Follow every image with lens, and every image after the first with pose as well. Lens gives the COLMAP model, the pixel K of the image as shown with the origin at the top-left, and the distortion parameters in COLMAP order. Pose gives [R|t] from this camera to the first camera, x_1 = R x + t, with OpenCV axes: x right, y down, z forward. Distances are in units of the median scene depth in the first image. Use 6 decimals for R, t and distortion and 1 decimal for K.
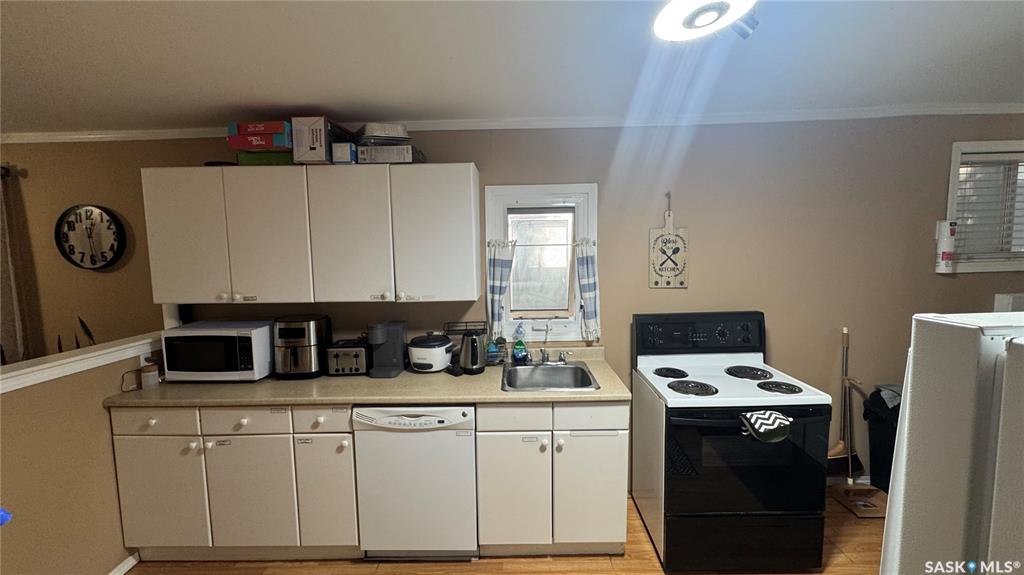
lens RADIAL K [[410.1, 0, 514.8], [0, 410.1, 286.4], [0, 0, 1]] dist [-0.000326, 0.000113]
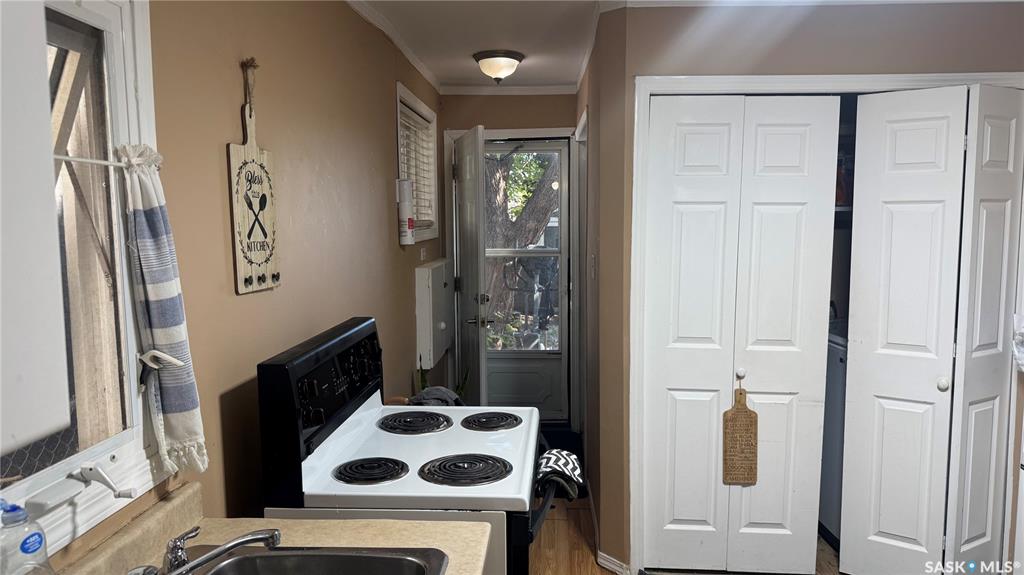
lens RADIAL K [[721.6, 0, 512.0], [0, 721.6, 287.5], [0, 0, 1]] dist [0.056299, -0.048405]
pose [[0.050392, -0.073309, 0.996035, -0.375561], [0.102588, 0.992407, 0.067852, -0.025281], [-0.993447, 0.098762, 0.057530, 0.752234]]
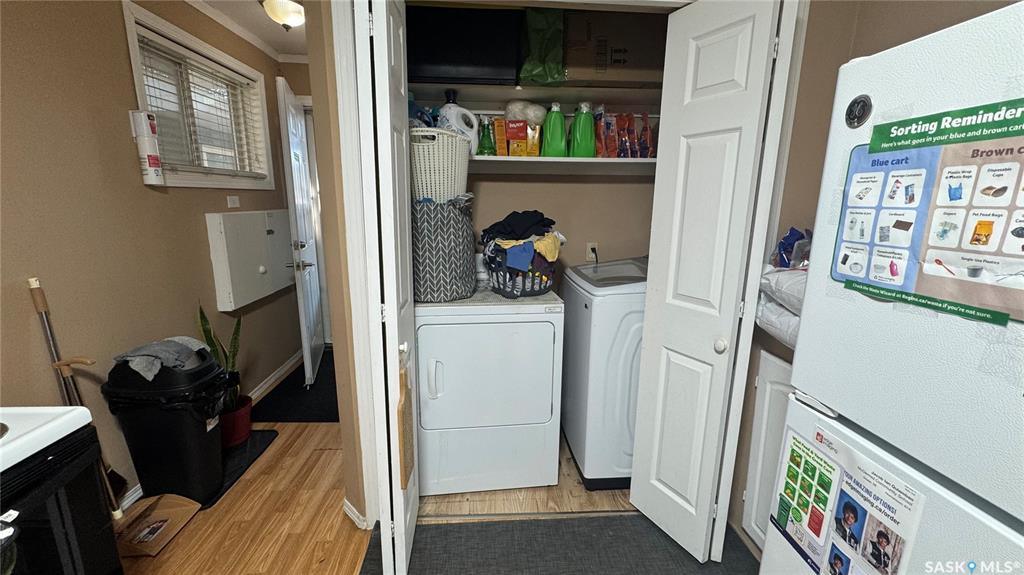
lens RADIAL K [[404.8, 0, 512.0], [0, 404.8, 287.5], [0, 0, 1]] dist [-0.002609, -0.000153]
pose [[-0.067002, -0.186533, 0.980161, 0.245468], [0.084891, 0.977741, 0.191876, 0.068070], [-0.994135, 0.096063, -0.049676, 0.415709]]
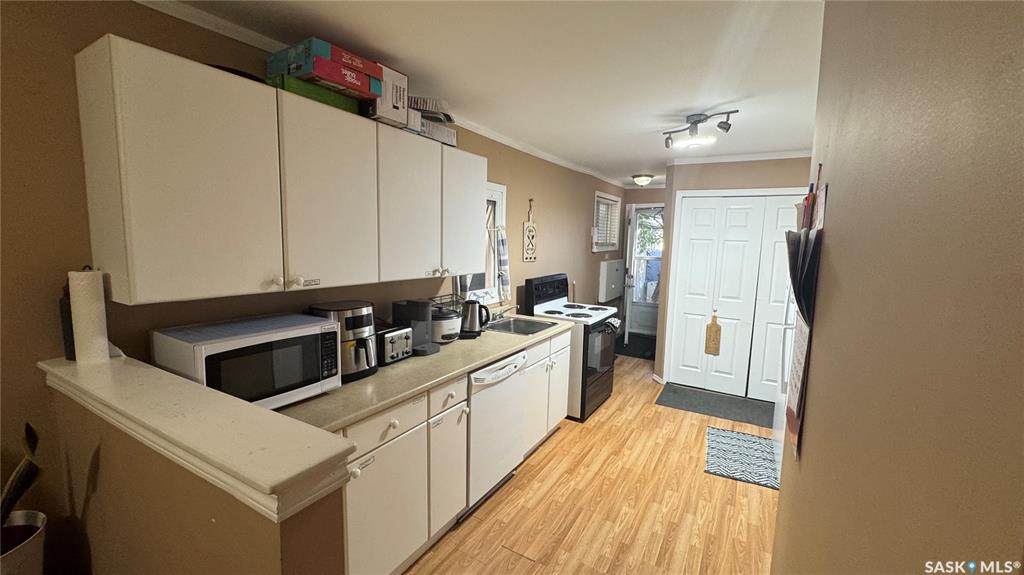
lens RADIAL K [[410.1, 0, 514.8], [0, 410.1, 286.4], [0, 0, 1]] dist [-0.000326, 0.000113]
pose [[0.500703, -0.069745, 0.862805, -1.045112], [0.052065, 0.997371, 0.050408, 0.017573], [-0.864052, 0.019683, 0.503018, 0.305175]]
